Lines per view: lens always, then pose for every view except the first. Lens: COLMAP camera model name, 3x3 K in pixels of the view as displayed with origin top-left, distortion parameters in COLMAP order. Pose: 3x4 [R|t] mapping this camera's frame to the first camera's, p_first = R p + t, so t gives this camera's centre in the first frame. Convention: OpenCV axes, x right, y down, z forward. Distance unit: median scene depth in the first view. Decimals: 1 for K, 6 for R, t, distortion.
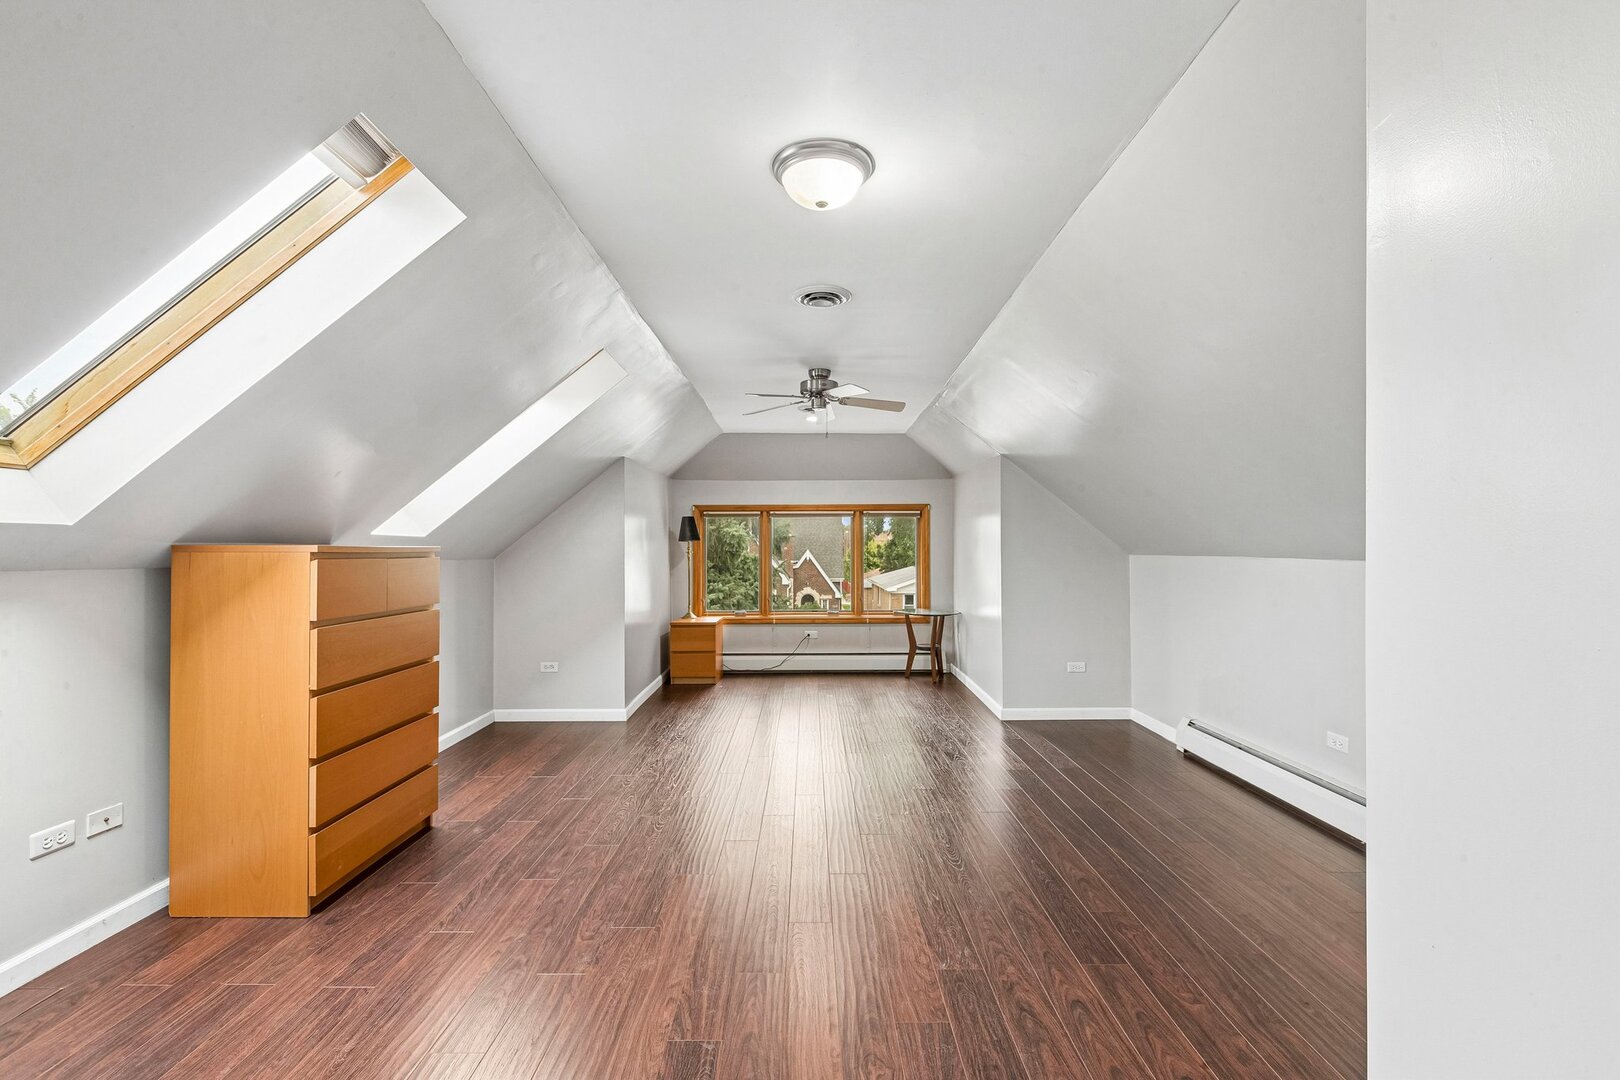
lens RADIAL K [[752.0, 0, 810.3], [0, 752.0, 543.1], [0, 0, 1]] dist [0.000120, 0.000024]
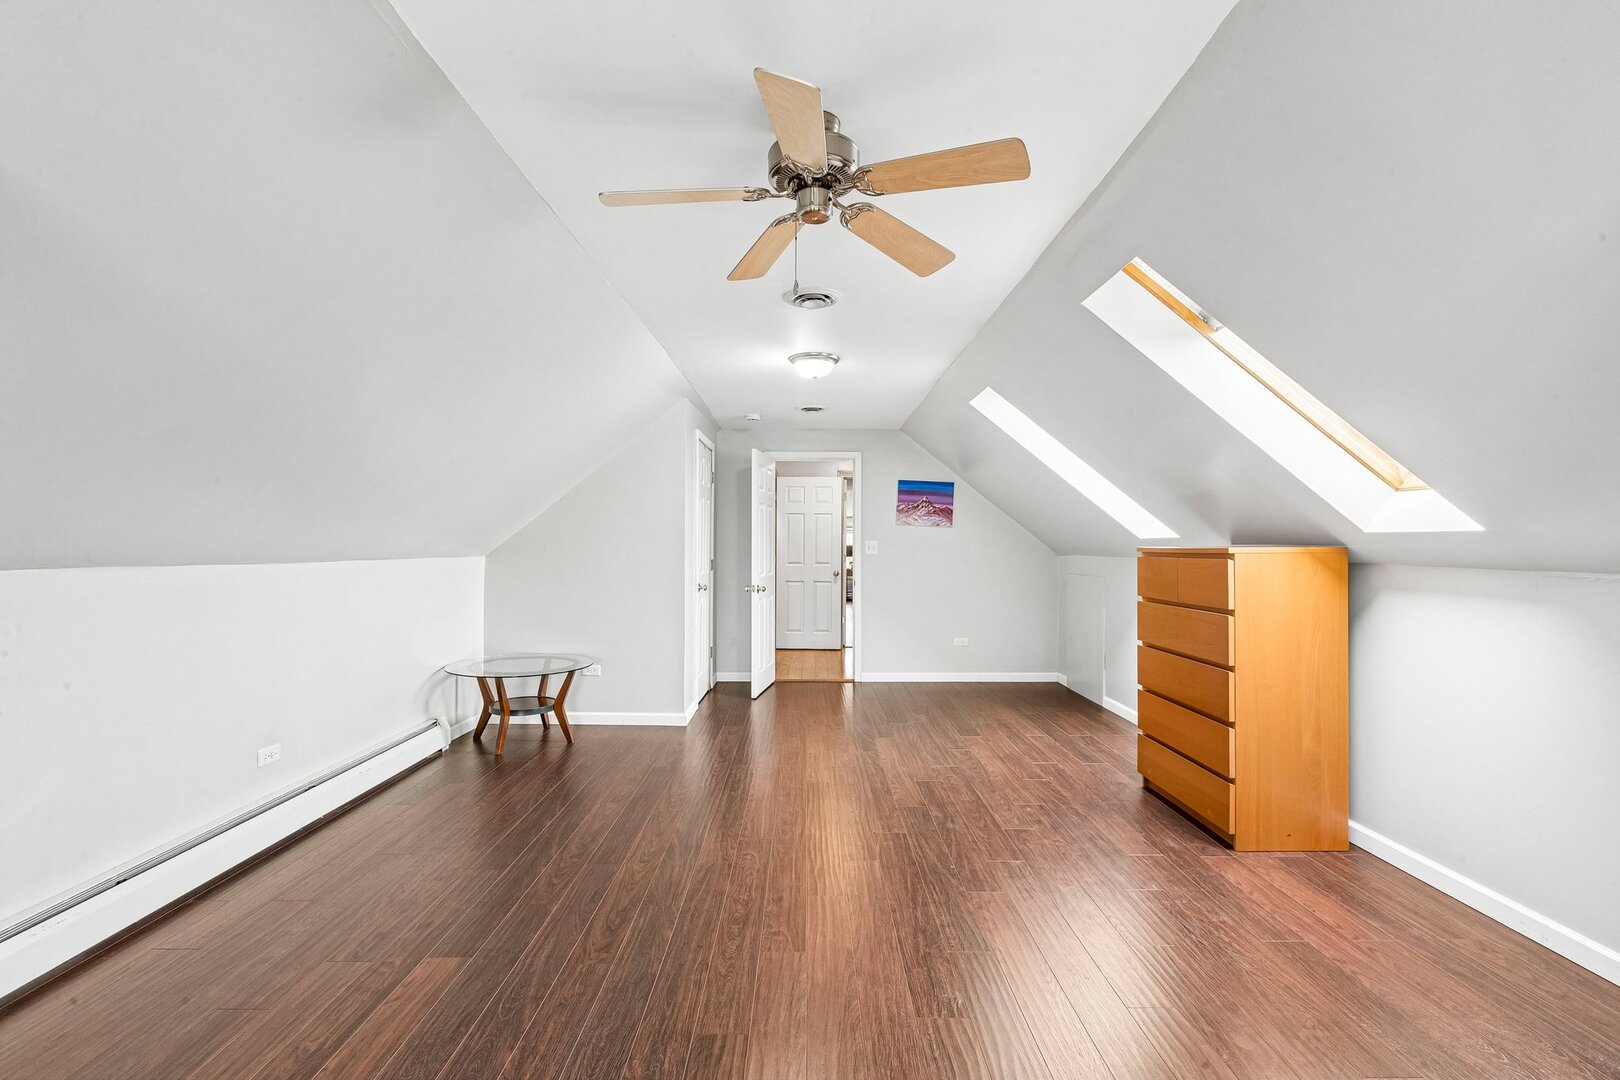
lens RADIAL K [[752.0, 0, 808.8], [0, 752.0, 542.7], [0, 0, 1]] dist [0.000120, 0.000024]
pose [[-0.999998, 0.001374, -0.001622, 0.023817], [0.001392, 0.999936, -0.011183, 0.009292], [0.001606, -0.011186, -0.999936, 2.290948]]
